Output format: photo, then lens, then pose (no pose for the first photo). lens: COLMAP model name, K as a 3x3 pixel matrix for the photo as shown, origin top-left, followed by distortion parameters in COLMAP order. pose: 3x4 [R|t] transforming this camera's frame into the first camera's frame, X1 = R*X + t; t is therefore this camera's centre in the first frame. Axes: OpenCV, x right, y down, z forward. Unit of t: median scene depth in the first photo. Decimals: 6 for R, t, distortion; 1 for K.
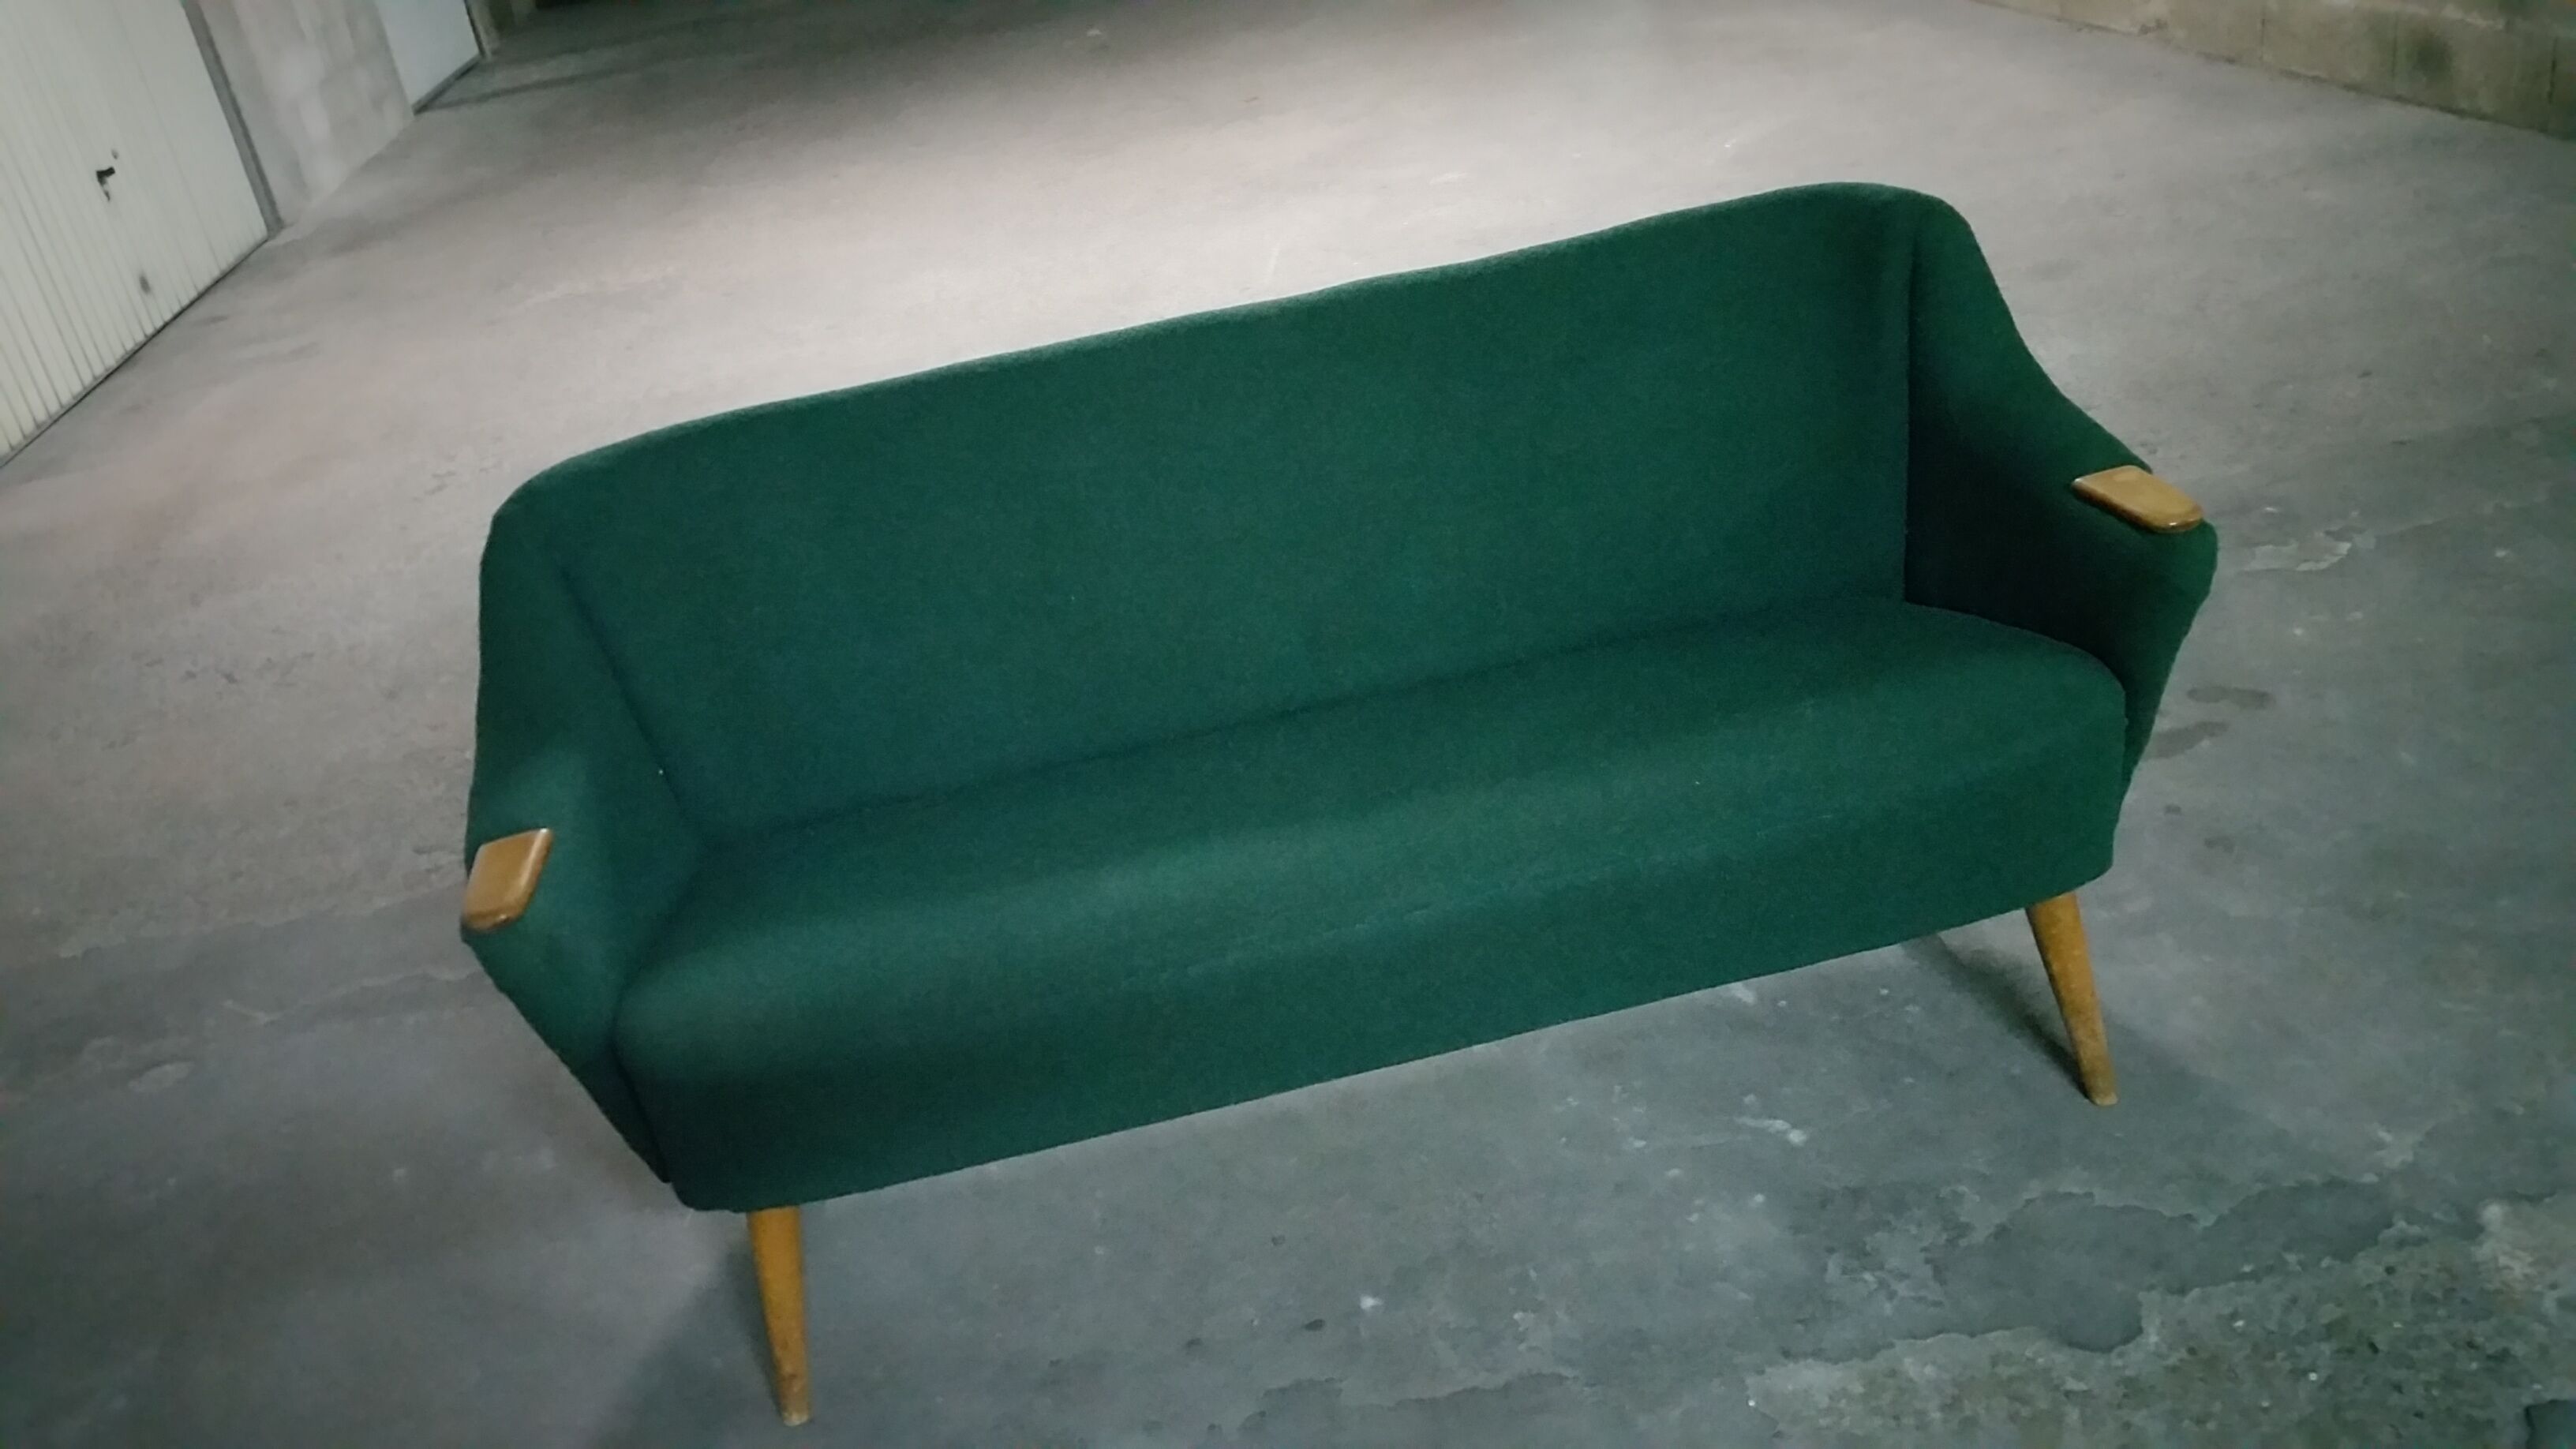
lens RADIAL K [[2179.9, 0, 1258.9], [0, 2179.9, 671.7], [0, 0, 1]] dist [0.054558, -0.123709]
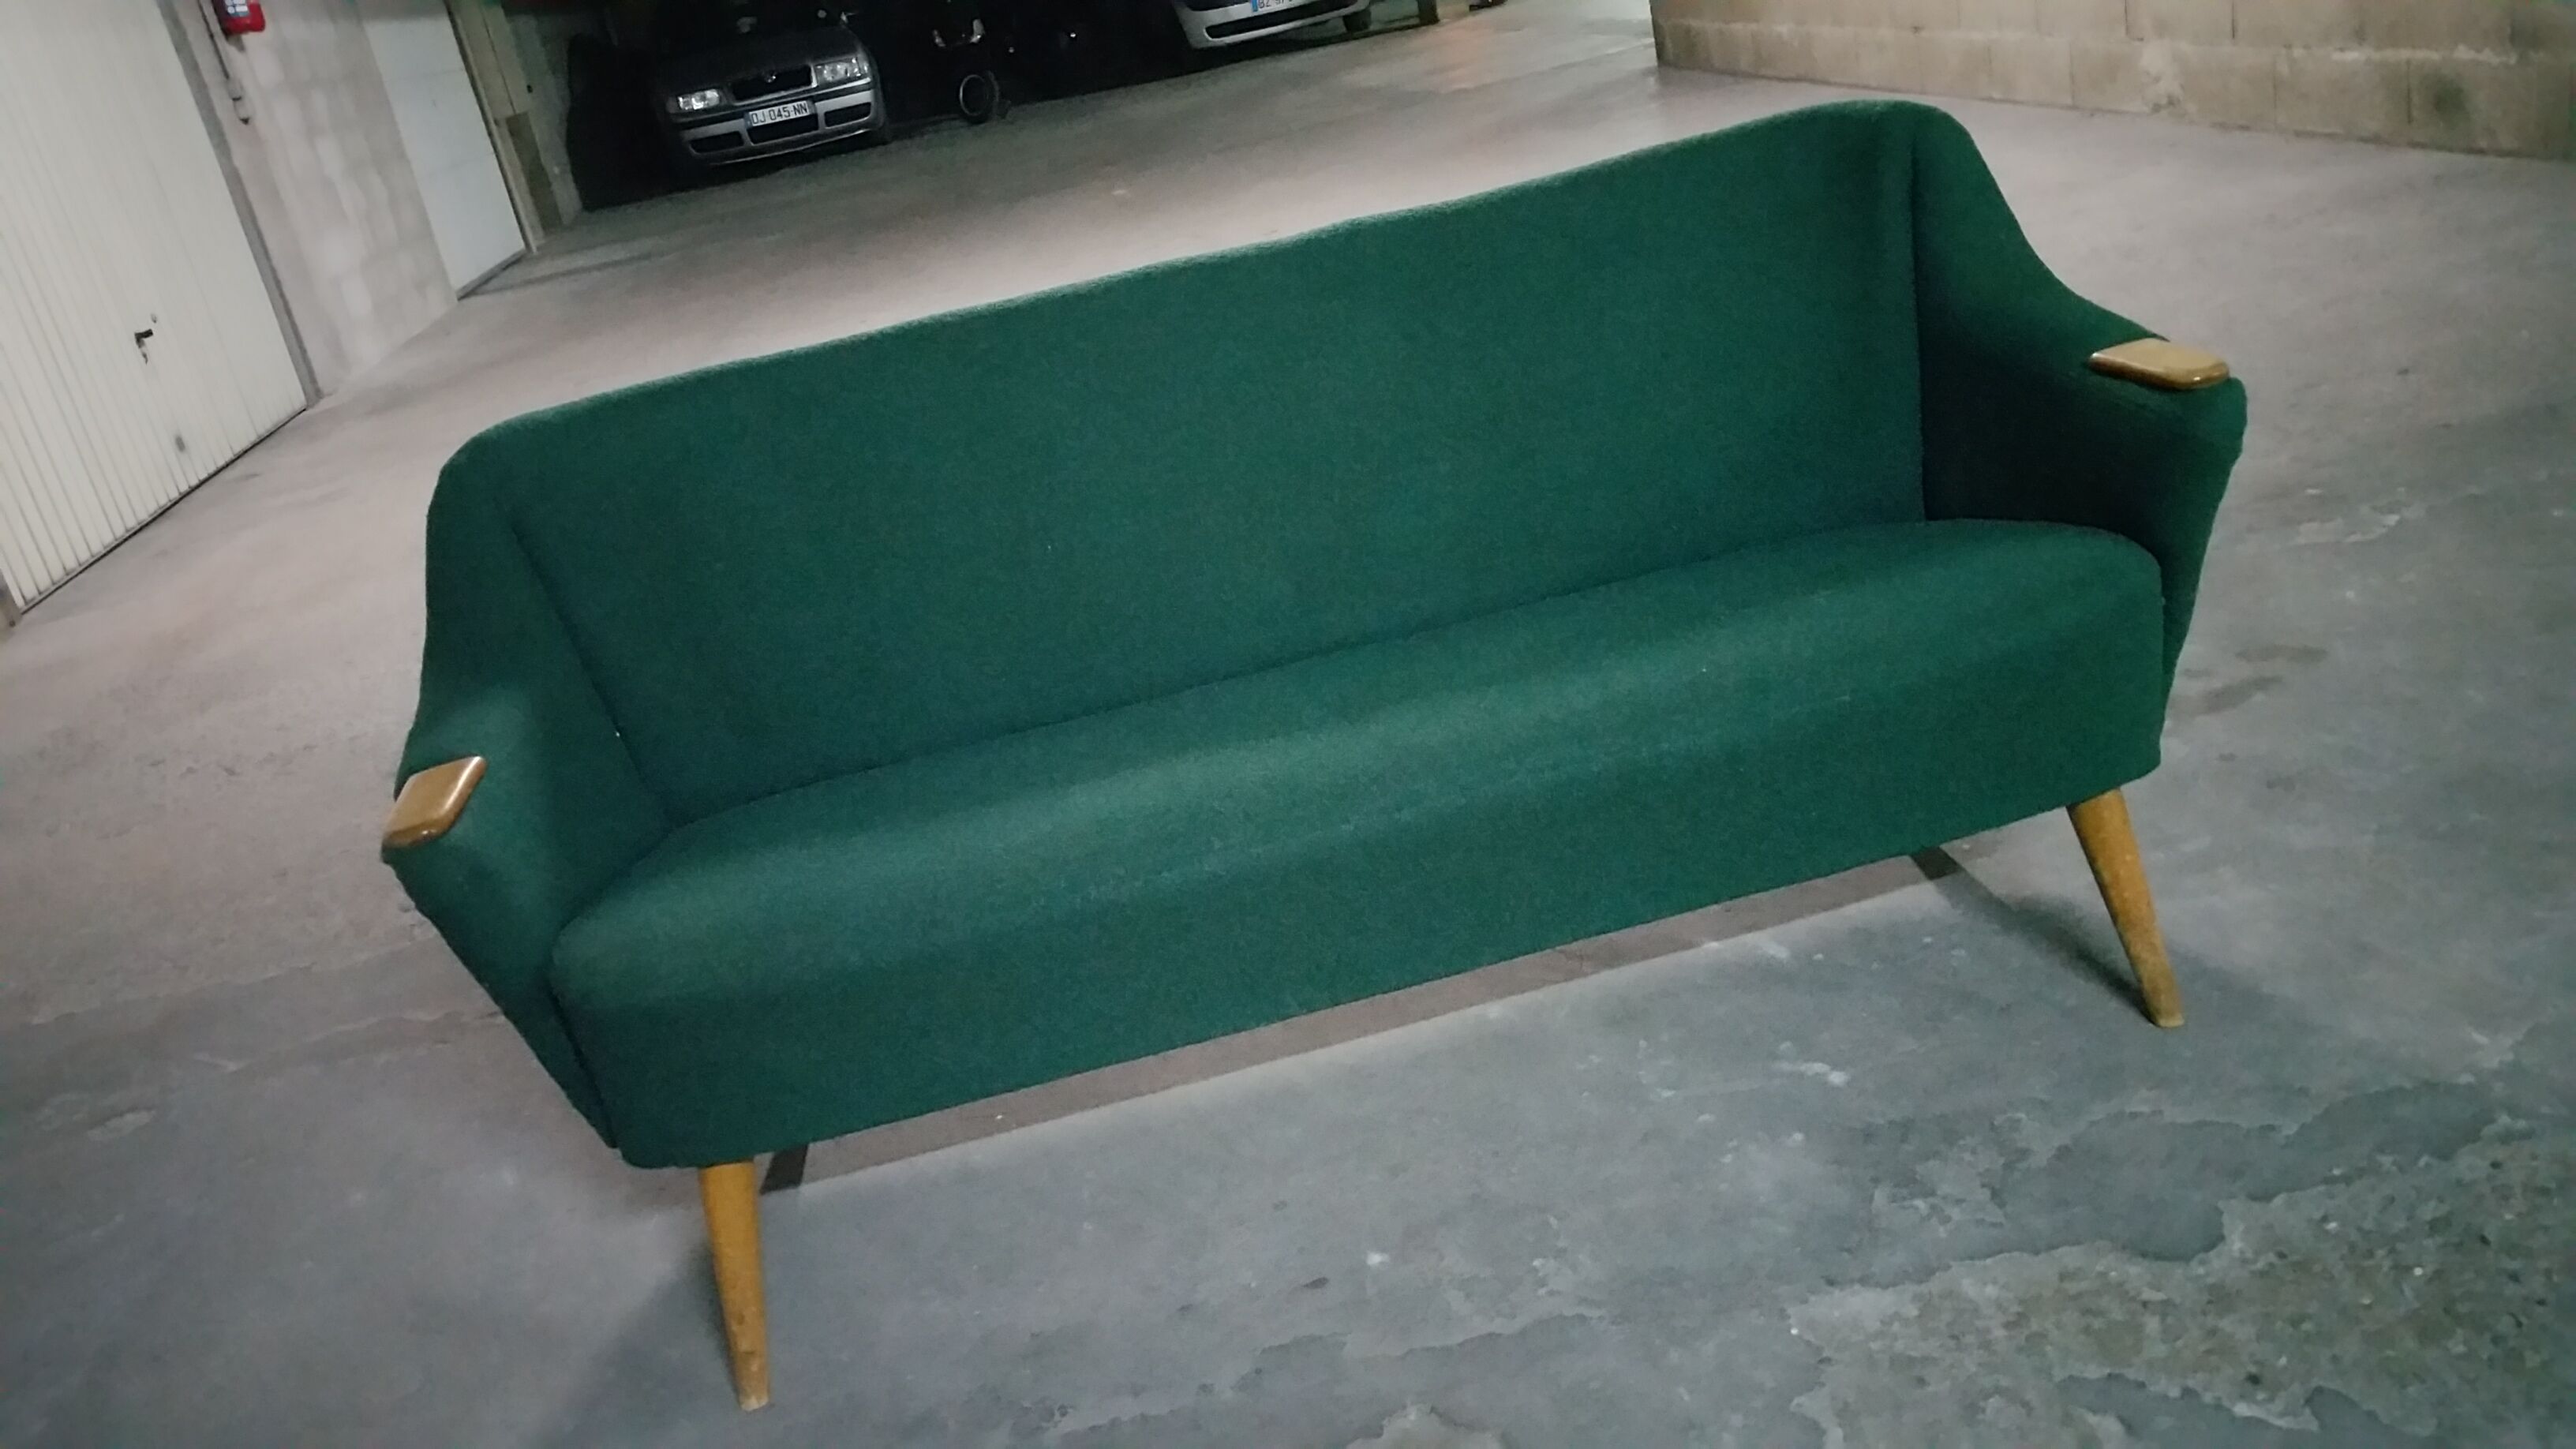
lens RADIAL K [[2148.3, 0, 1286.1], [0, 2148.3, 735.0], [0, 0, 1]] dist [0.053594, -0.125006]
pose [[0.999219, -0.033650, -0.020703, 0.037745], [0.031569, 0.995095, -0.093747, 0.148958], [0.023756, 0.093021, 0.995381, 0.077029]]
